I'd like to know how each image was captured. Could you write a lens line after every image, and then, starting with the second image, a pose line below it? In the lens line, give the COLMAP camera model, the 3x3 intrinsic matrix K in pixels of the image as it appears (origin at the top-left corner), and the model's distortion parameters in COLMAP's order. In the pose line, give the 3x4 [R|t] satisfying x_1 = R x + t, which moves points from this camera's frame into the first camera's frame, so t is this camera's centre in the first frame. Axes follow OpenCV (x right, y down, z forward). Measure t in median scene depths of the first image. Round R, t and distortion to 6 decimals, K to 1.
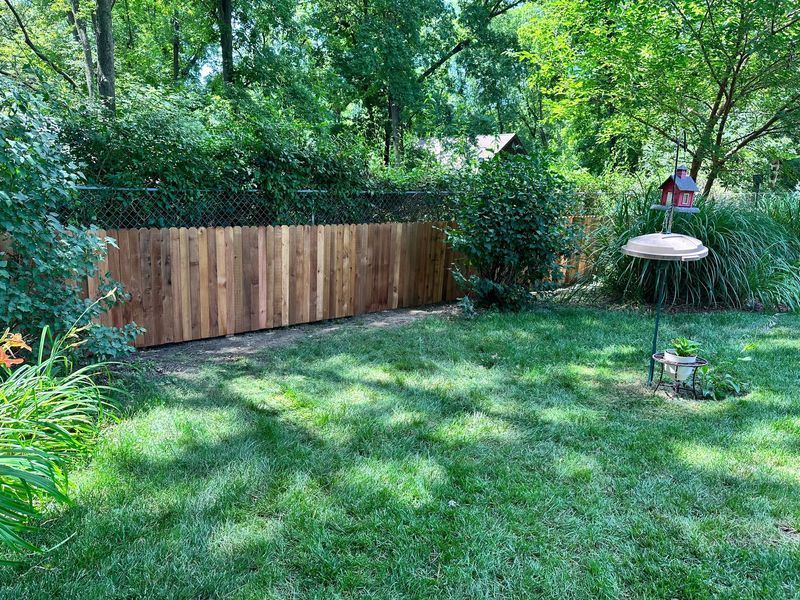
lens RADIAL K [[608.5, 0, 404.5], [0, 608.5, 299.8], [0, 0, 1]] dist [-0.001380, -0.007237]
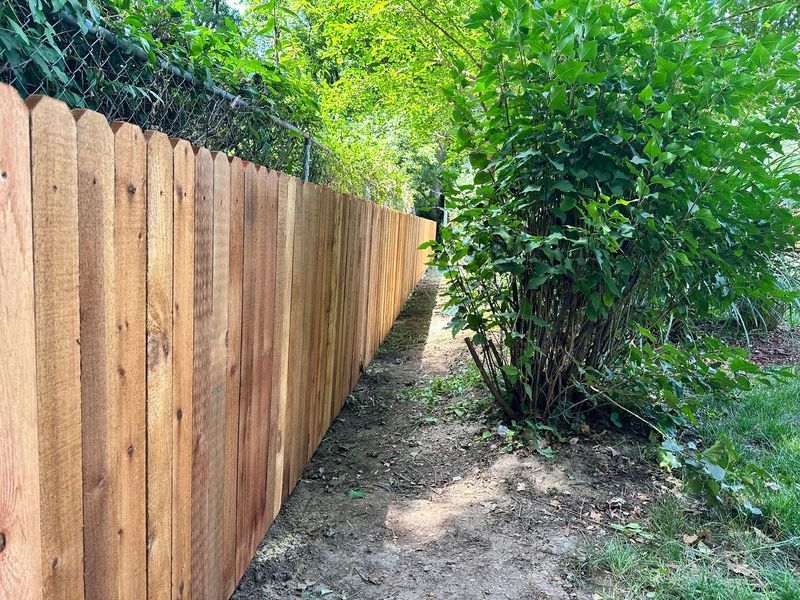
lens RADIAL K [[608.5, 0, 404.5], [0, 608.5, 299.8], [0, 0, 1]] dist [-0.001380, -0.007237]
pose [[0.755411, -0.108218, 0.646253, -0.140095], [0.139908, 0.990162, 0.002268, -0.071988], [-0.640141, 0.088703, 0.763120, 0.804787]]
